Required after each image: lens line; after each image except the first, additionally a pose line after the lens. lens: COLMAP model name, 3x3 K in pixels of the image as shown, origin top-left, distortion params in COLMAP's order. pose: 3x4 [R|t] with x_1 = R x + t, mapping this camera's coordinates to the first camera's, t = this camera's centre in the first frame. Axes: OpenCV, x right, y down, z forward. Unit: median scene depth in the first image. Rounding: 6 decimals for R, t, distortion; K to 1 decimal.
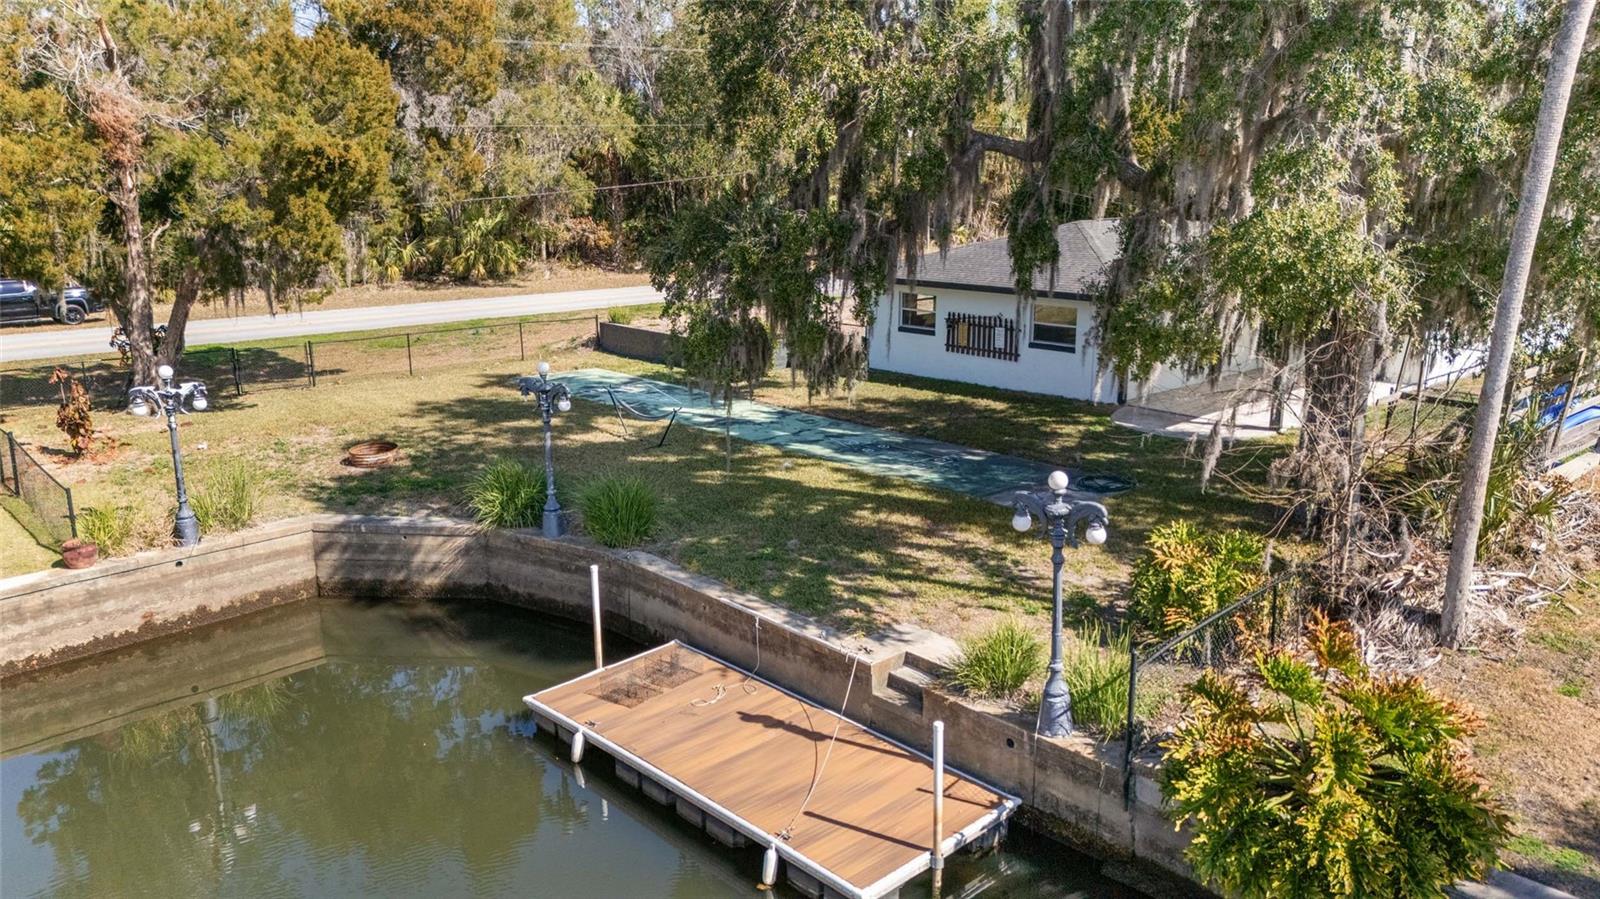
lens RADIAL K [[1169.8, 0, 804.4], [0, 1169.8, 453.0], [0, 0, 1]] dist [0.050602, -0.049644]
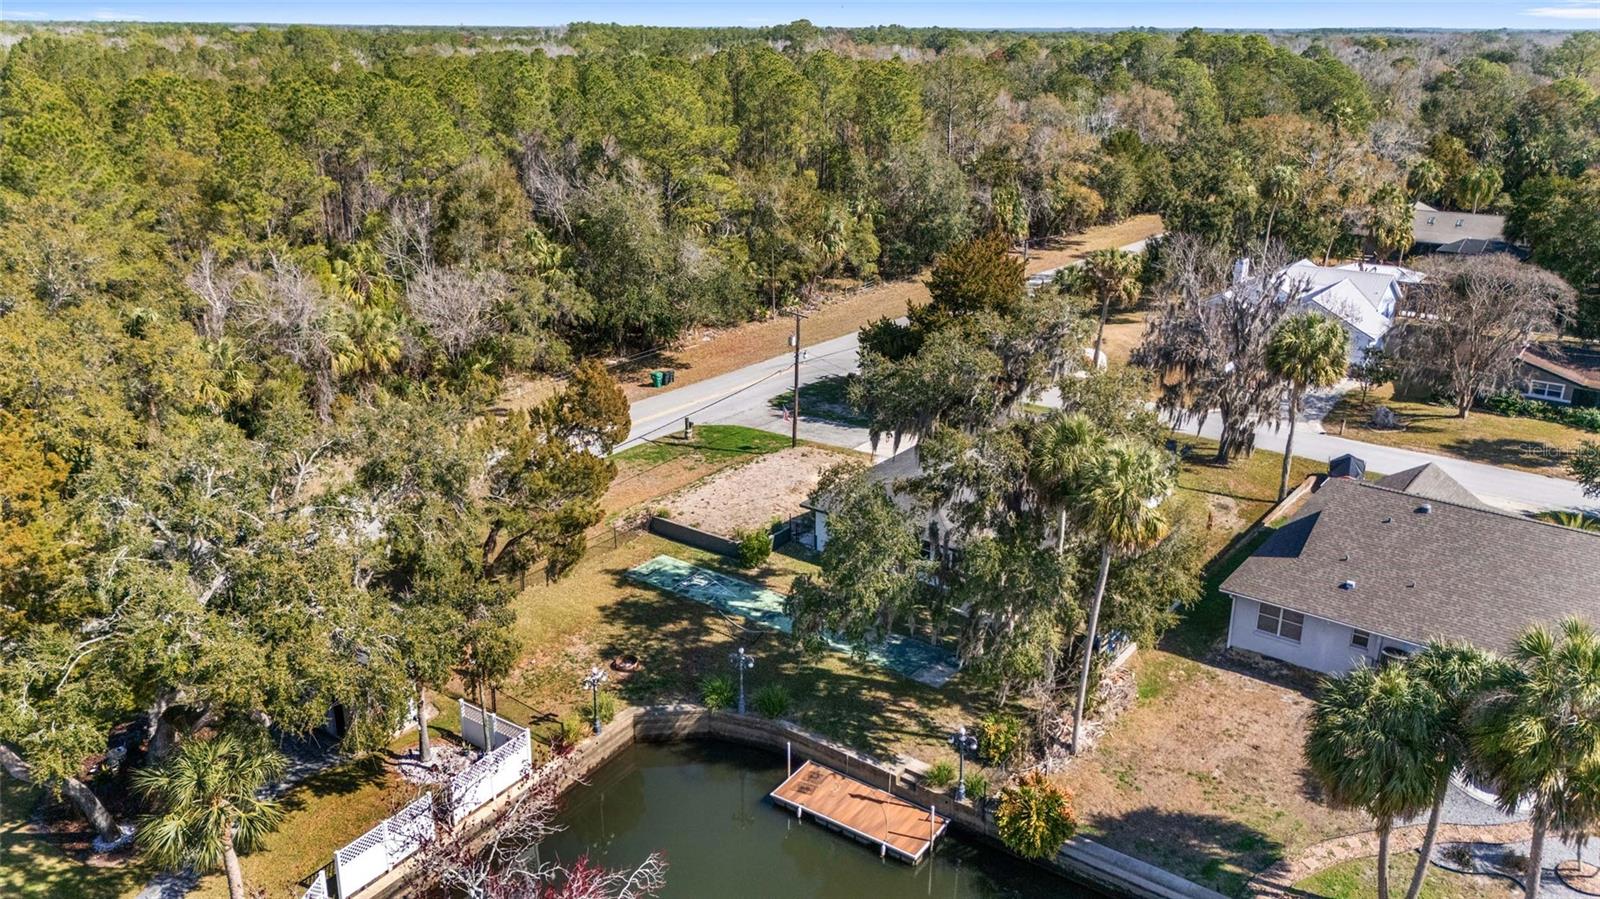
lens RADIAL K [[1169.8, 0, 794.6], [0, 1169.8, 448.4], [0, 0, 1]] dist [0.050602, -0.049644]
pose [[0.981063, -0.055153, 0.185670, -0.621636], [0.036406, 0.994025, 0.102907, -0.850733], [-0.190236, -0.094199, 0.977209, -1.584031]]
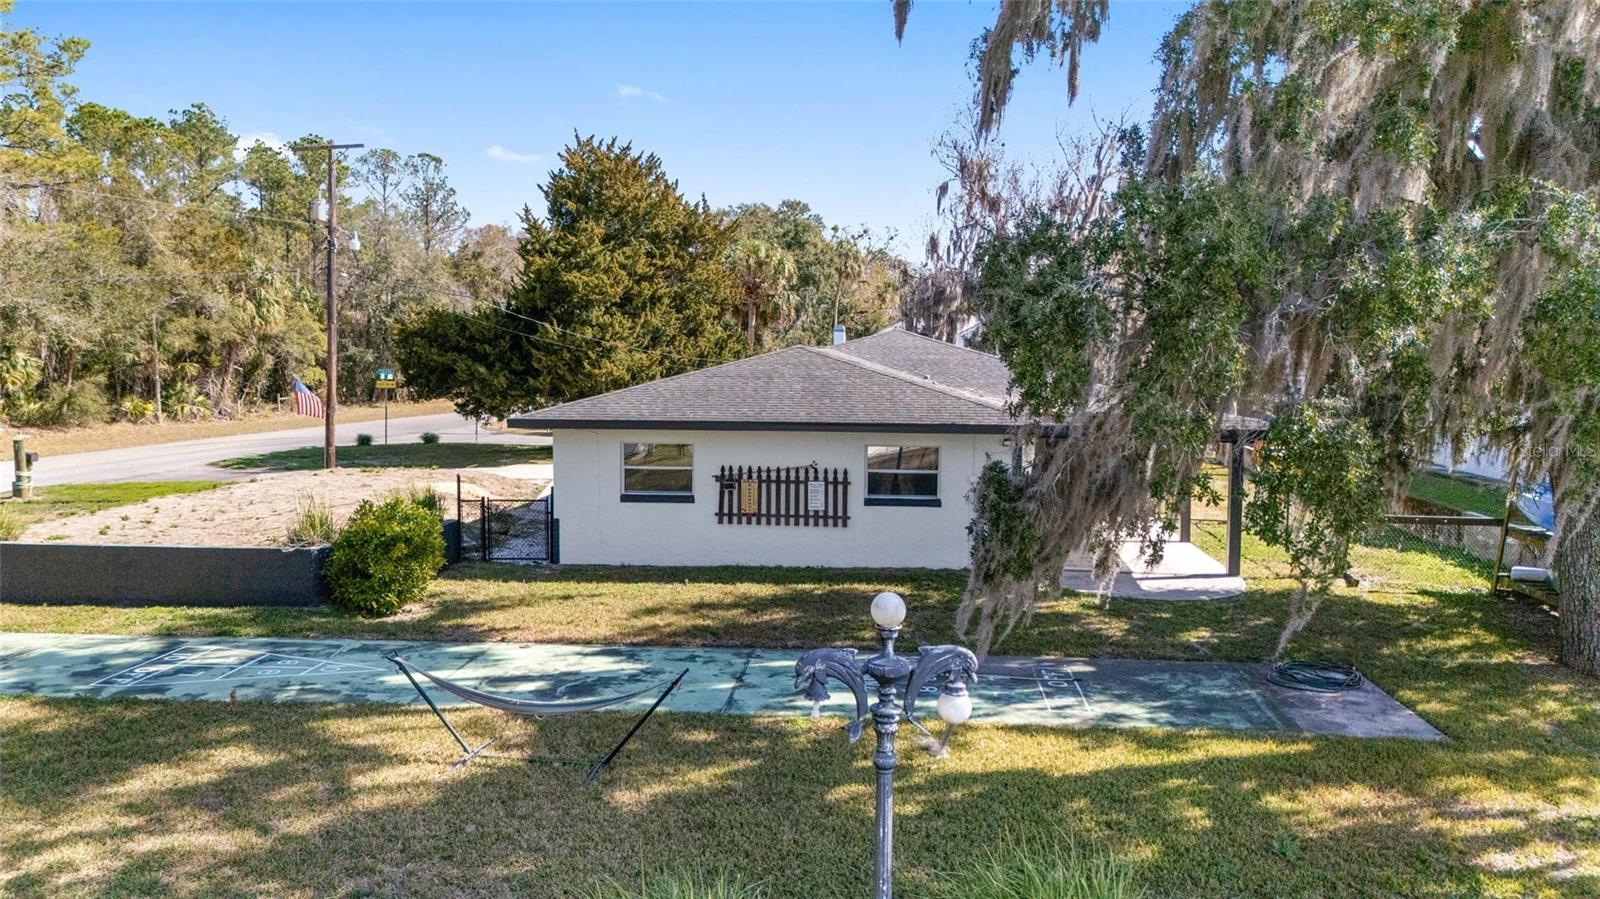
lens RADIAL K [[1169.8, 0, 802.3], [0, 1169.8, 450.4], [0, 0, 1]] dist [0.050602, -0.049644]
pose [[0.732160, -0.038720, 0.680031, -0.554072], [0.146833, 0.983881, -0.102068, -0.097950], [-0.665118, 0.174581, 0.726044, 0.880299]]
